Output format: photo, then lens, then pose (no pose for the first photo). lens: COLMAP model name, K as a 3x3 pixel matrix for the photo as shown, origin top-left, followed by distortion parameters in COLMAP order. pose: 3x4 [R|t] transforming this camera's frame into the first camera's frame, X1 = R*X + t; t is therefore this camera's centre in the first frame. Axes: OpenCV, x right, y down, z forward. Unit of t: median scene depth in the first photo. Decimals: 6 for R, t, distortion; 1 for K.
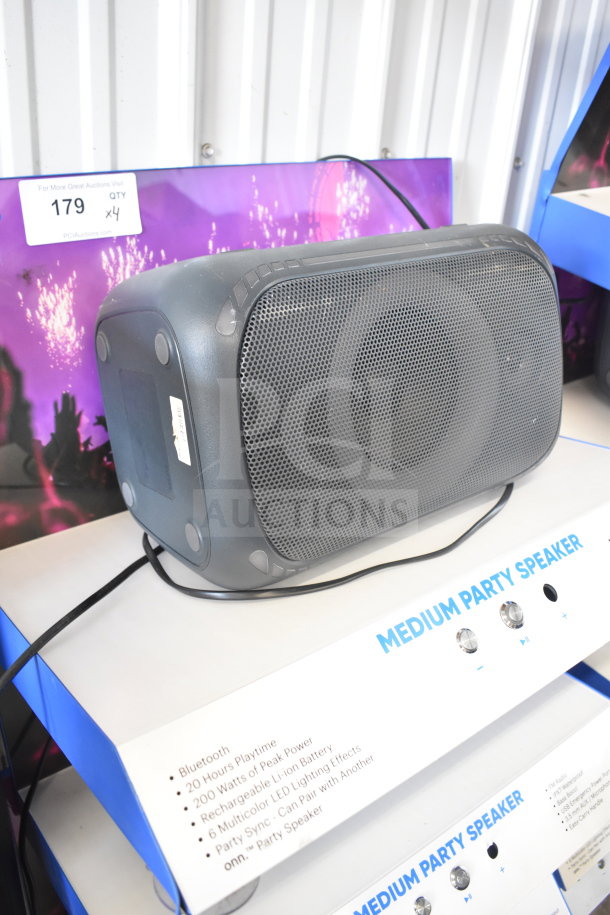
lens RADIAL K [[792.0, 0, 304.3], [0, 792.0, 456.8], [0, 0, 1]] dist [-0.079367, -0.003704]
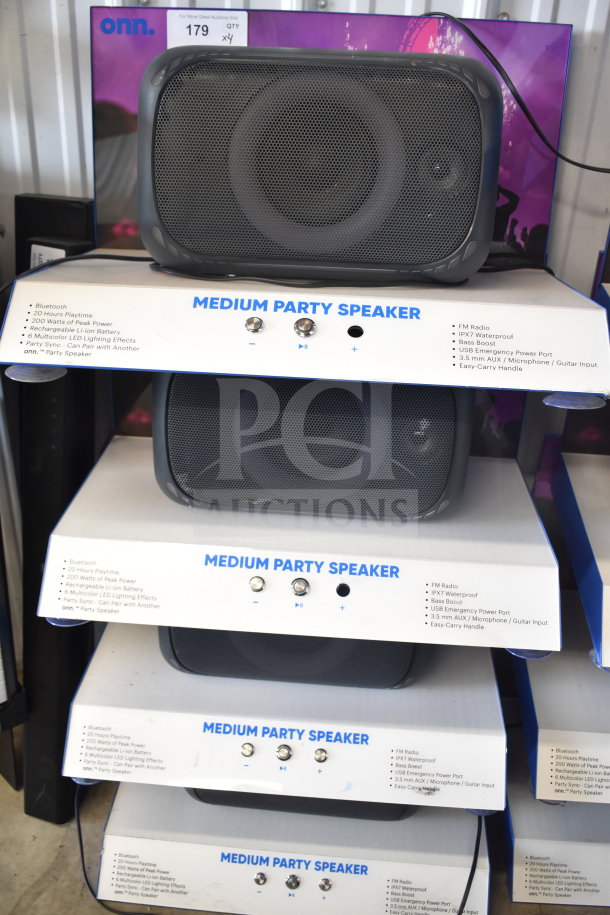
lens RADIAL K [[900.4, 0, 303.6], [0, 900.4, 457.1], [0, 0, 1]] dist [-0.065539, 0.000000]
pose [[0.742931, 0.297885, -0.599432, 0.990812], [-0.299688, 0.948776, 0.100060, 0.206365], [0.598532, 0.105305, 0.794147, -0.146683]]
